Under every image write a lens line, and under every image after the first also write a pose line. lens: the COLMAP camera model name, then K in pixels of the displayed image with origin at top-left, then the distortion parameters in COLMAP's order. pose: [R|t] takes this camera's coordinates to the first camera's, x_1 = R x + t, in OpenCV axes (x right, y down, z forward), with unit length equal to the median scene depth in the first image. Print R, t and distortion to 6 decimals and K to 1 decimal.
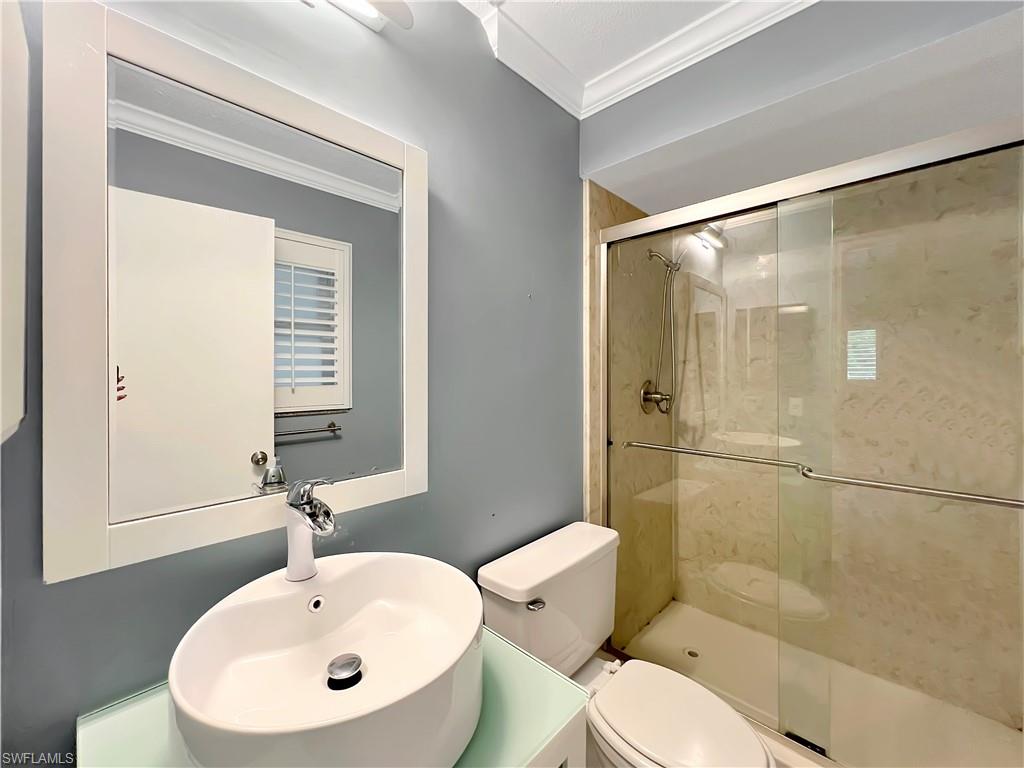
lens RADIAL K [[413.1, 0, 516.6], [0, 413.1, 376.1], [0, 0, 1]] dist [-0.000942, 0.000127]
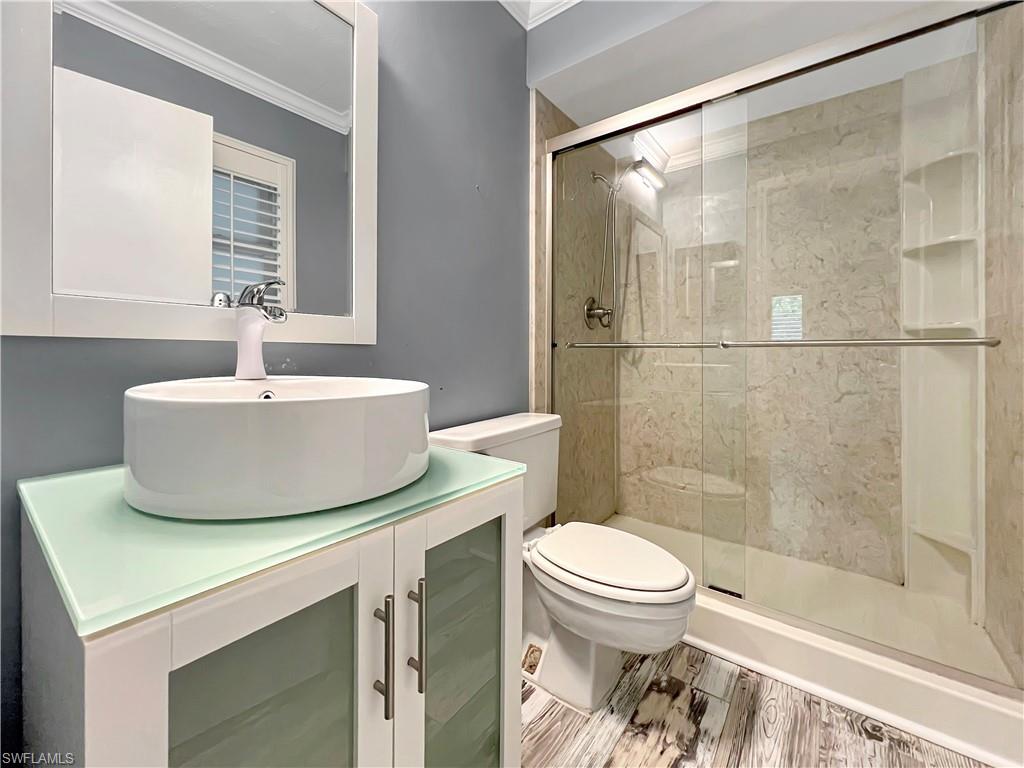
lens RADIAL K [[420.8, 0, 511.1], [0, 420.8, 352.5], [0, 0, 1]] dist [-0.001056, -0.000314]
pose [[0.994699, 0.004877, 0.102709, 0.006487], [-0.004379, 0.999978, -0.005080, 0.167522], [-0.102732, 0.004603, 0.994698, -0.043791]]
